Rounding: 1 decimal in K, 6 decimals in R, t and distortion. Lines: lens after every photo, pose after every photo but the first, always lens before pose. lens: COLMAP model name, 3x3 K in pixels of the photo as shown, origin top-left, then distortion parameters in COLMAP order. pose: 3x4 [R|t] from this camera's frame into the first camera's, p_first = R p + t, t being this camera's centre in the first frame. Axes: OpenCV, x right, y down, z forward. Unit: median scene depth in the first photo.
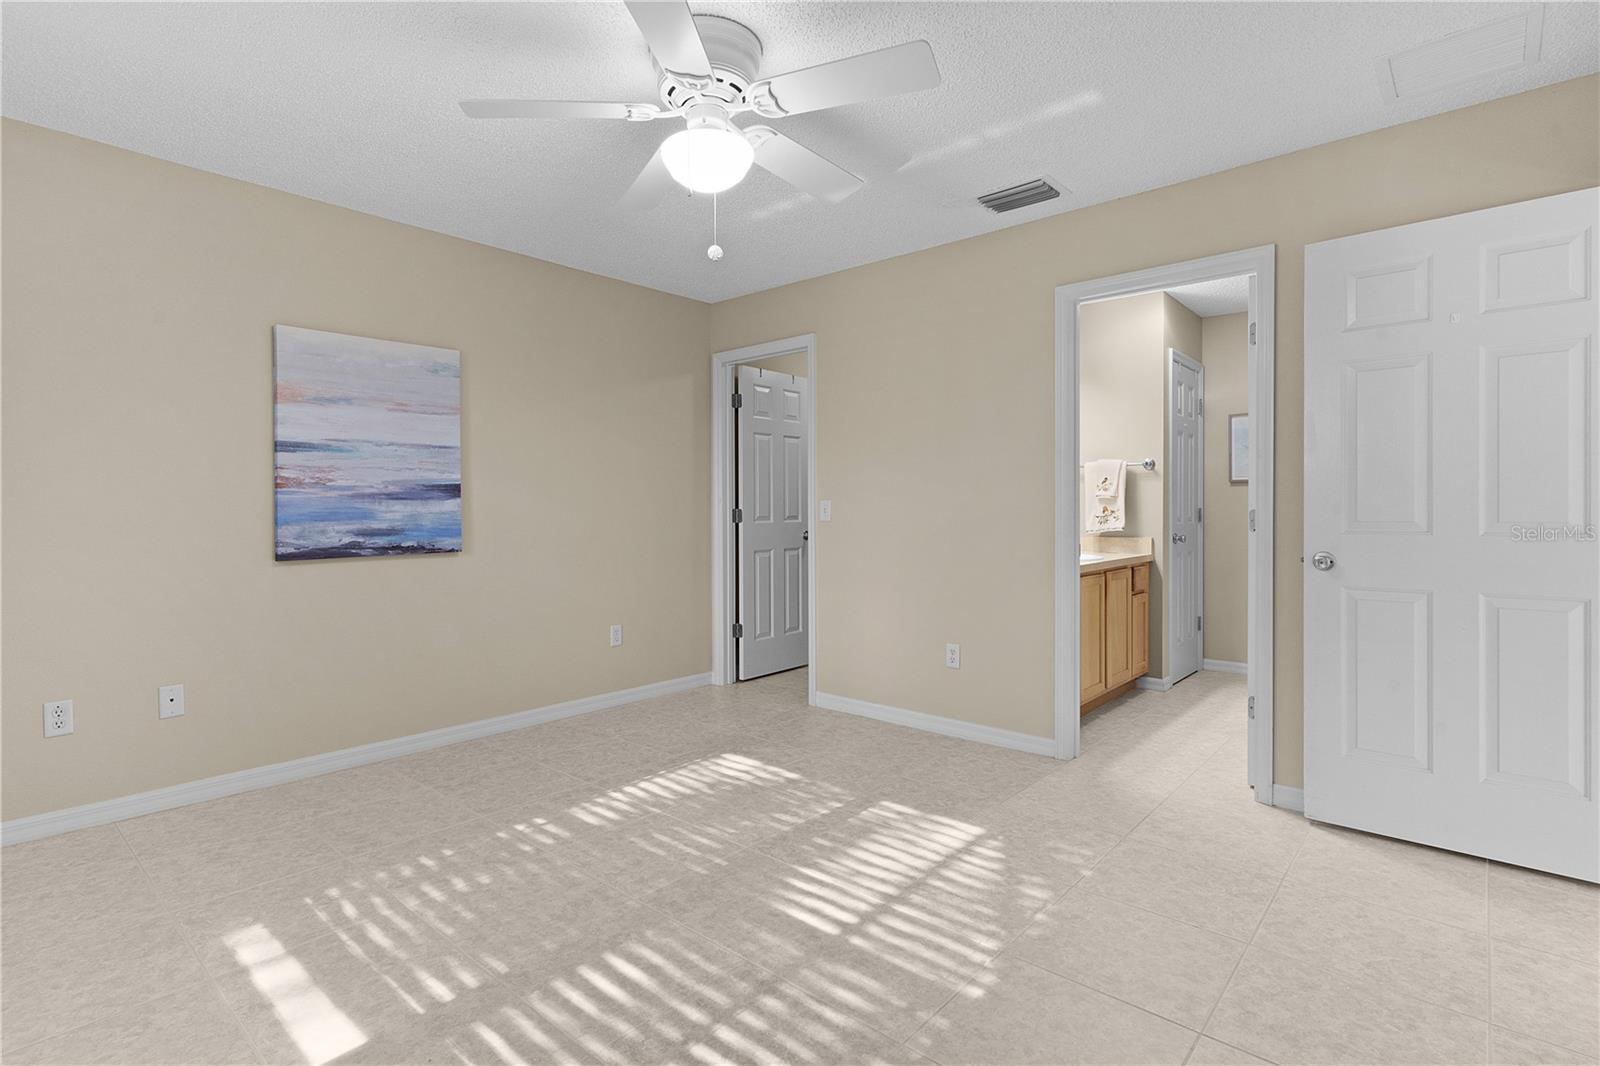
lens RADIAL K [[774.0, 0, 810.5], [0, 774.0, 521.5], [0, 0, 1]] dist [0.003705, 0.000509]
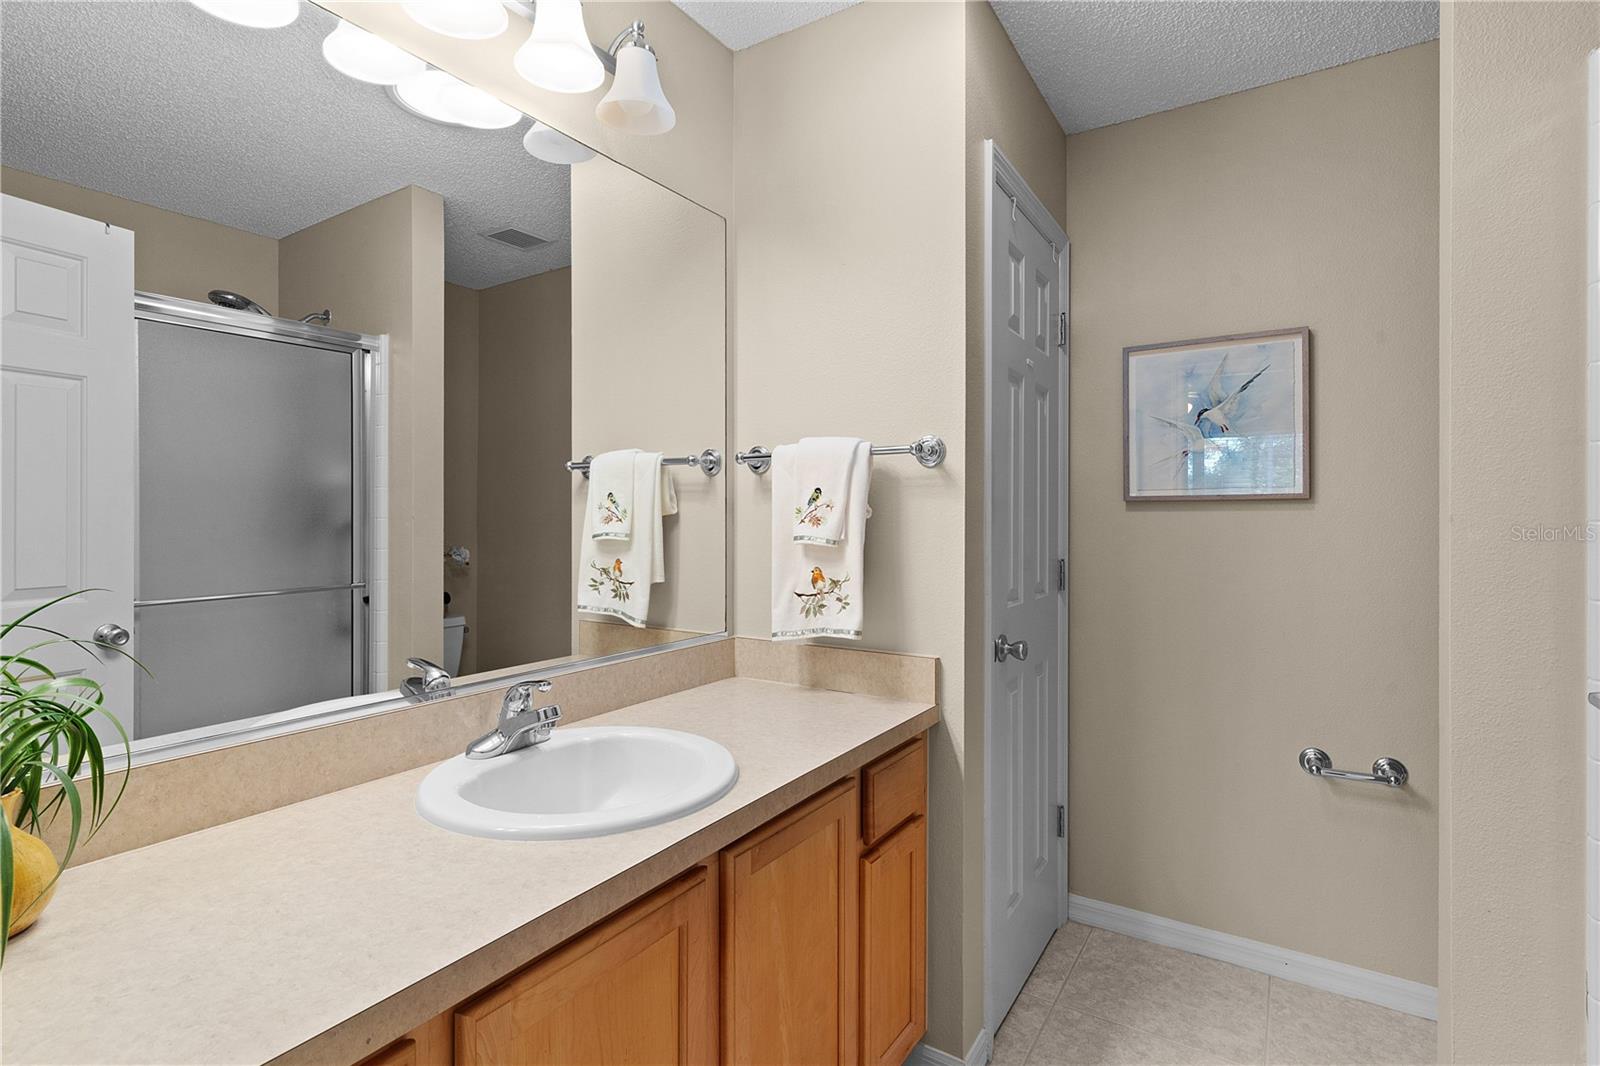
lens RADIAL K [[774.0, 0, 799.1], [0, 774.0, 535.5], [0, 0, 1]] dist [0.003705, 0.000509]
pose [[0.992160, 0.003111, 0.124938, 0.299332], [-0.002138, 0.999966, -0.007916, -0.026784], [-0.124958, 0.007587, 0.992133, 0.581275]]
